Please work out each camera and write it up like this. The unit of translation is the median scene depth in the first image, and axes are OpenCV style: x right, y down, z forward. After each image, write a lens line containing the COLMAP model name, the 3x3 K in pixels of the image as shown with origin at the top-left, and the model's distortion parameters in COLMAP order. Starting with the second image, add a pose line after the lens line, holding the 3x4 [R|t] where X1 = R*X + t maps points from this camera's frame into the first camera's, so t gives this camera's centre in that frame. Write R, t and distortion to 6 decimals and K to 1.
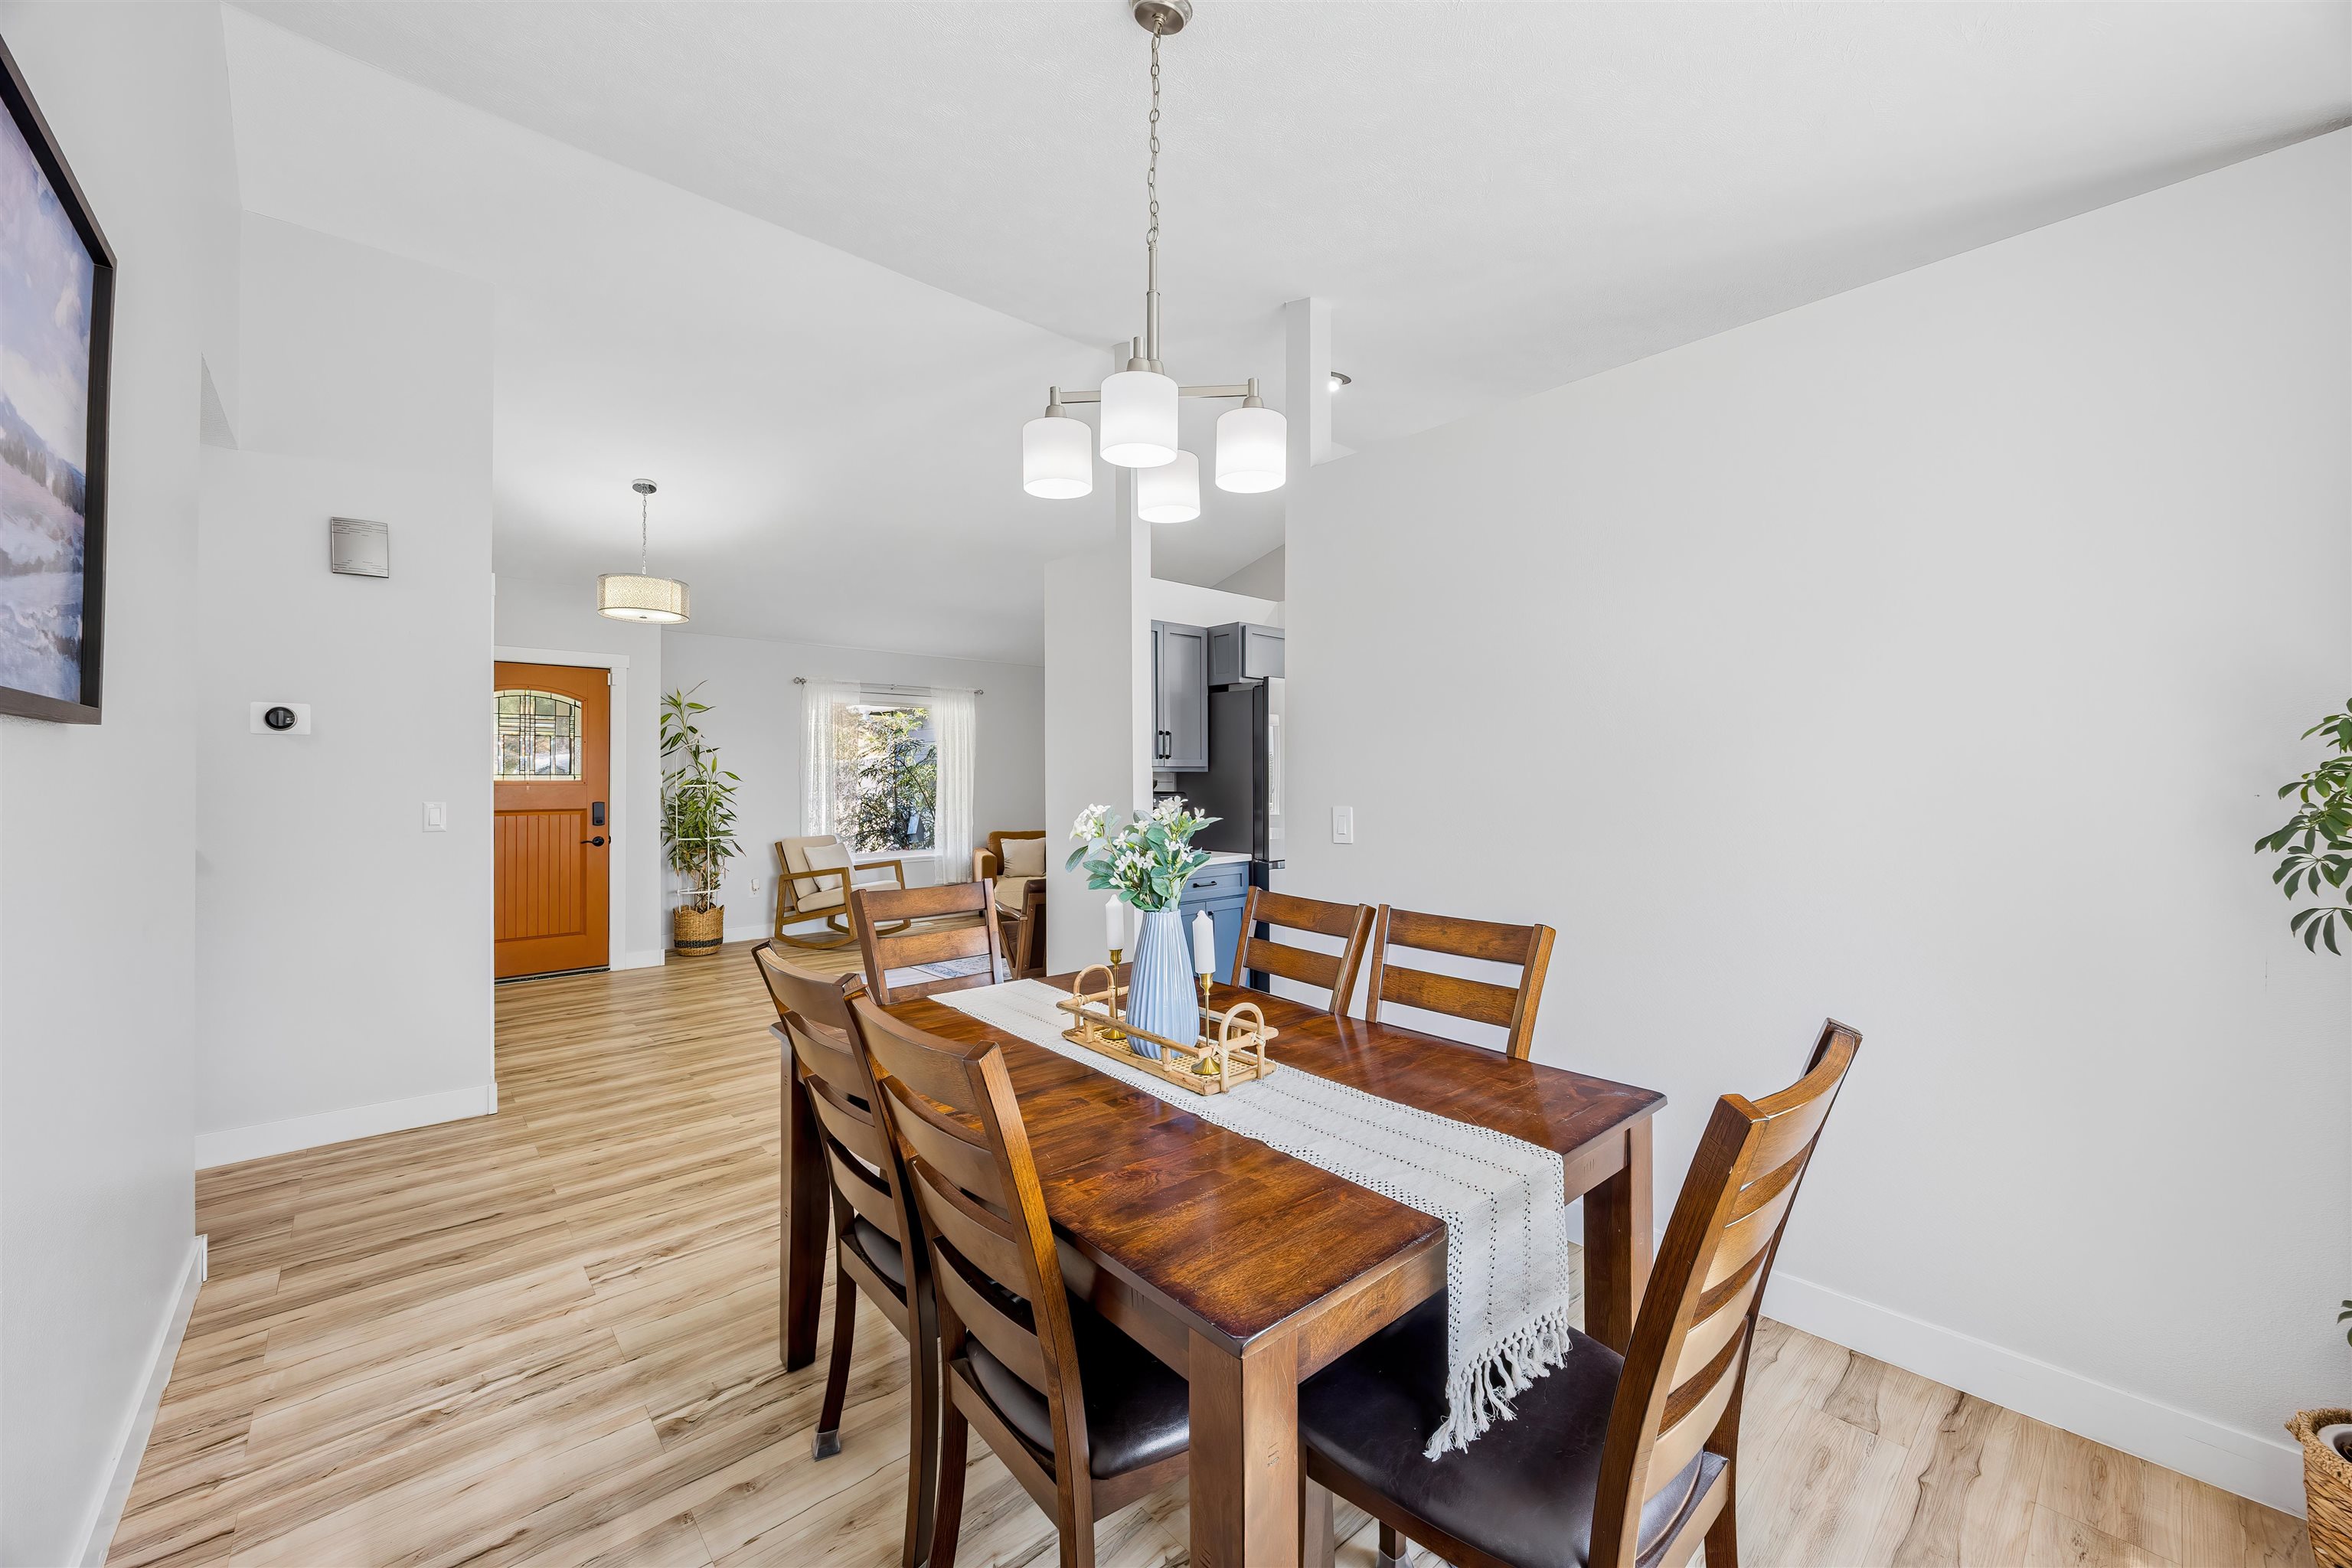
lens RADIAL K [[904.7, 0, 1186.8], [0, 904.7, 766.4], [0, 0, 1]] dist [0.002564, 0.000127]
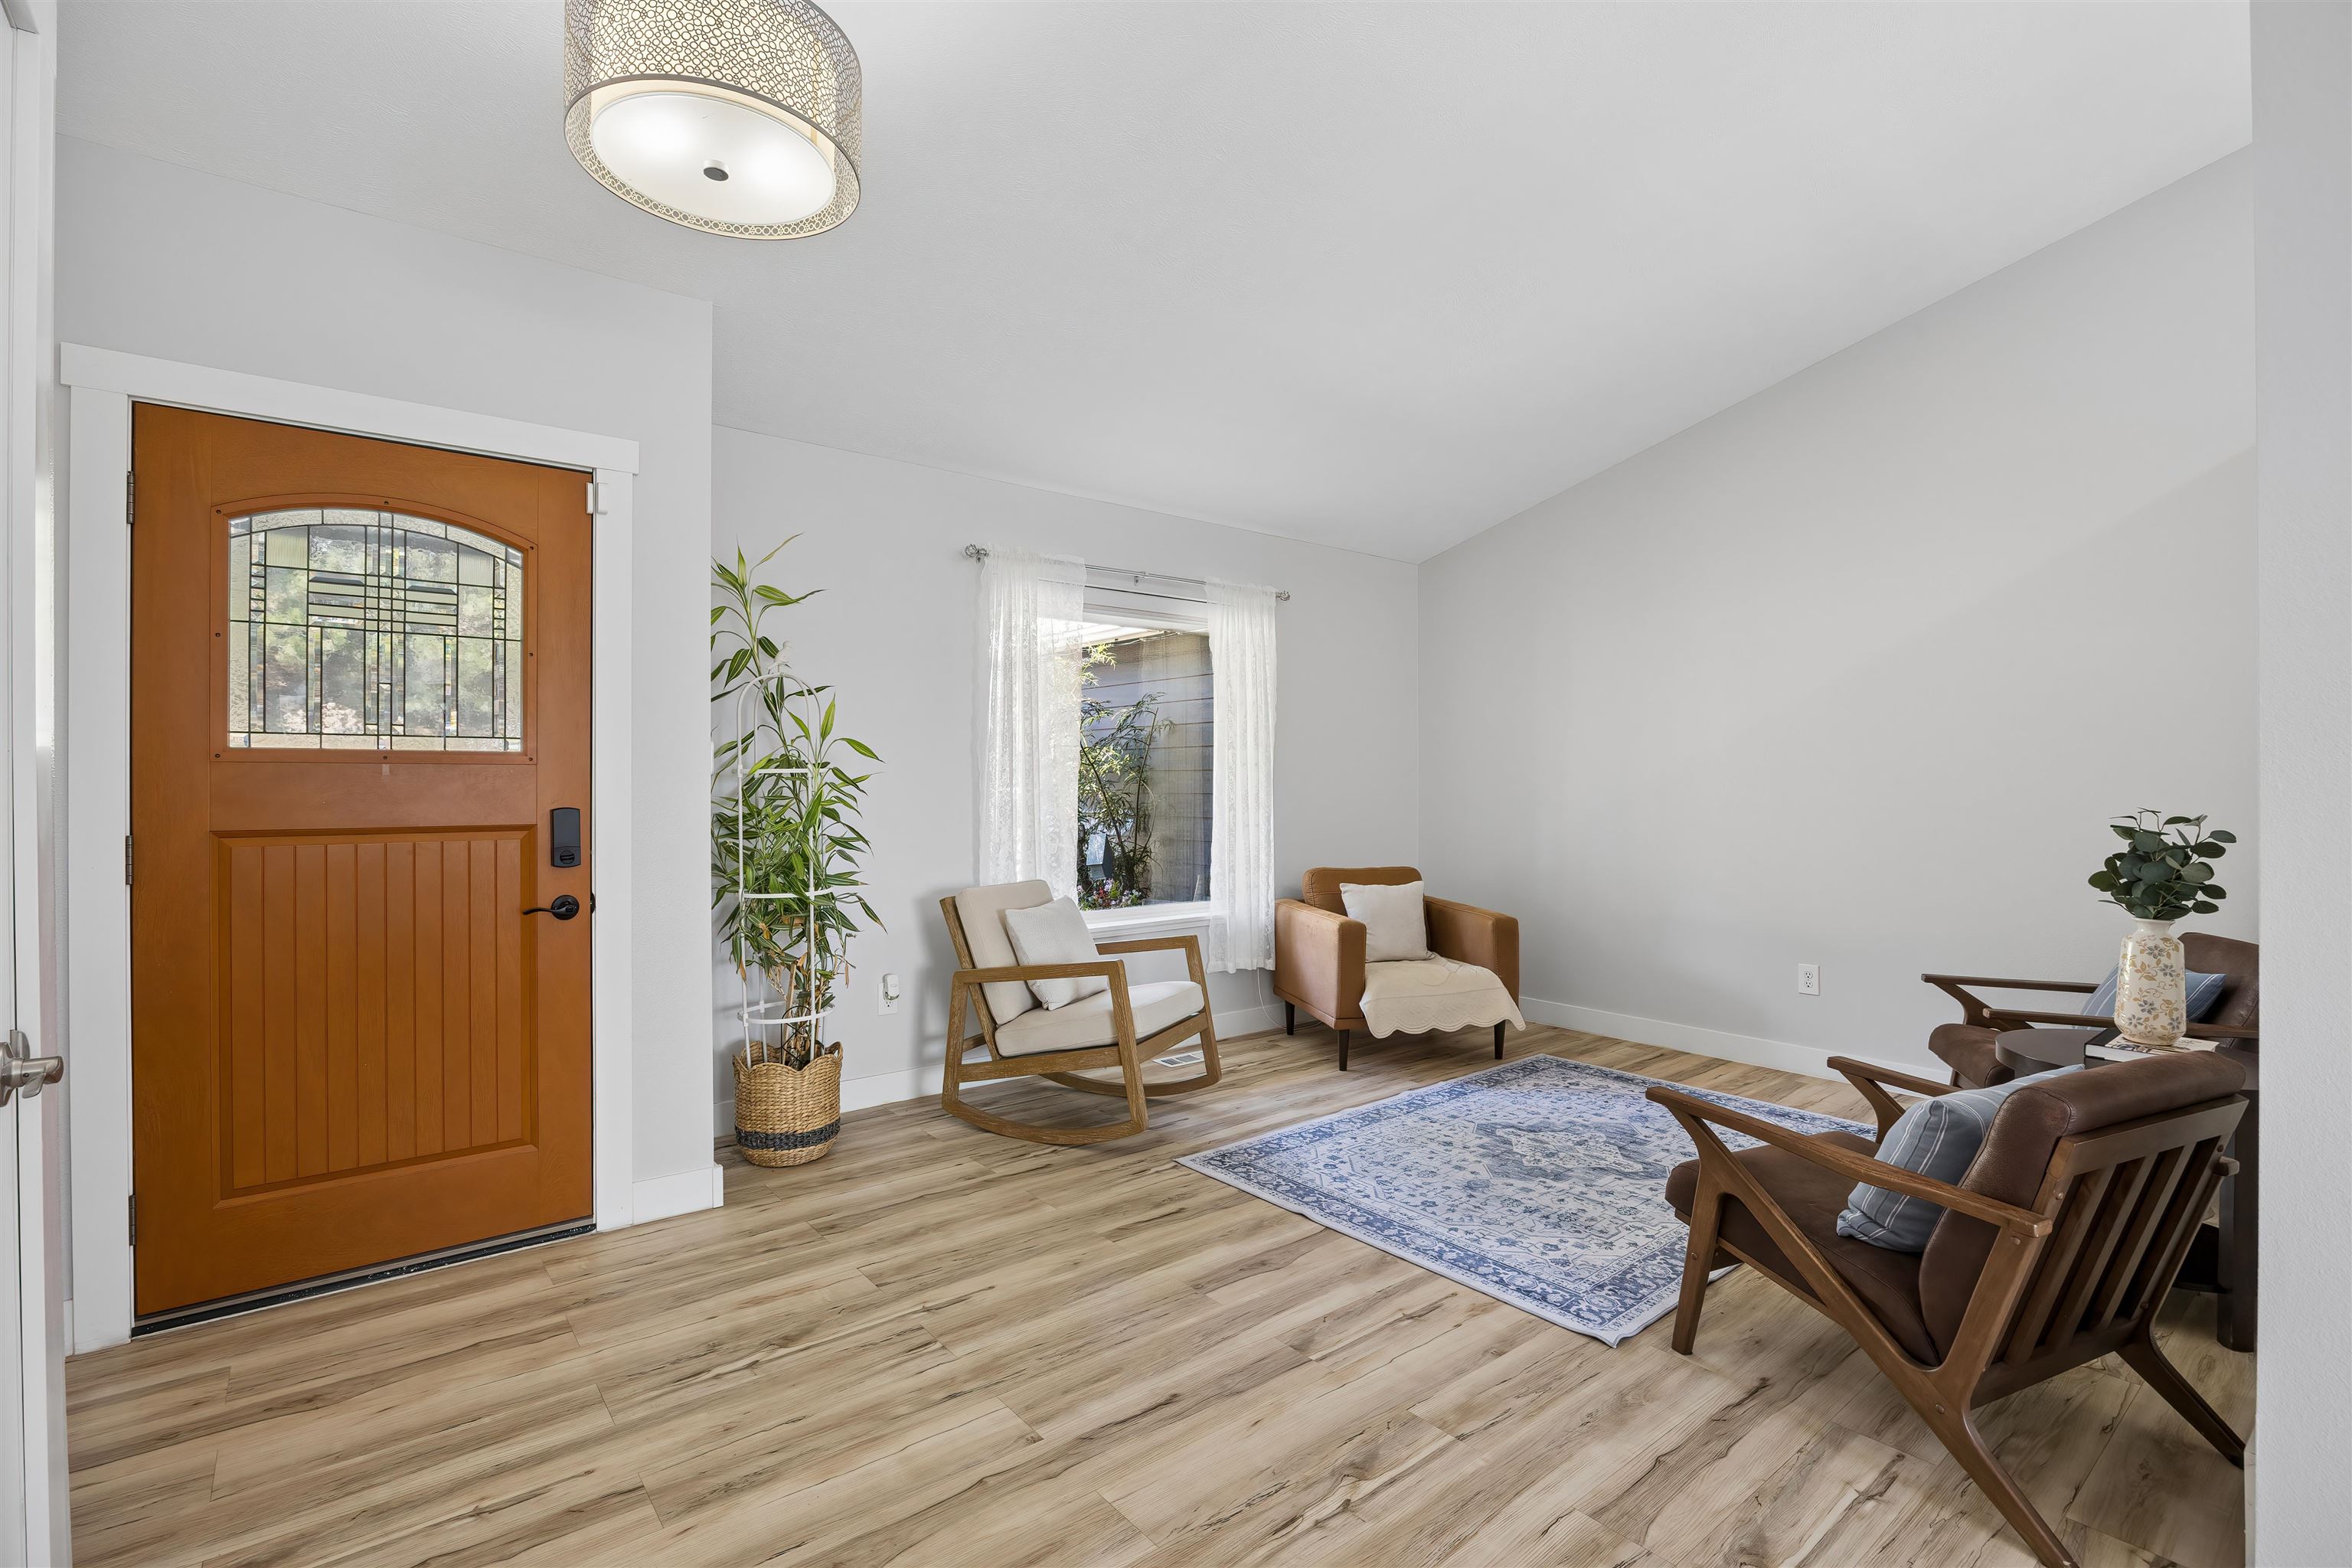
lens RADIAL K [[1080.6, 0, 1176.0], [0, 1080.6, 784.0], [0, 0, 1]] dist [-0.003069, -0.000235]
pose [[0.997204, 0.014309, -0.073344, -0.313982], [-0.012445, 0.999589, 0.025806, 0.011984], [0.073683, -0.024821, 0.996973, 0.494512]]
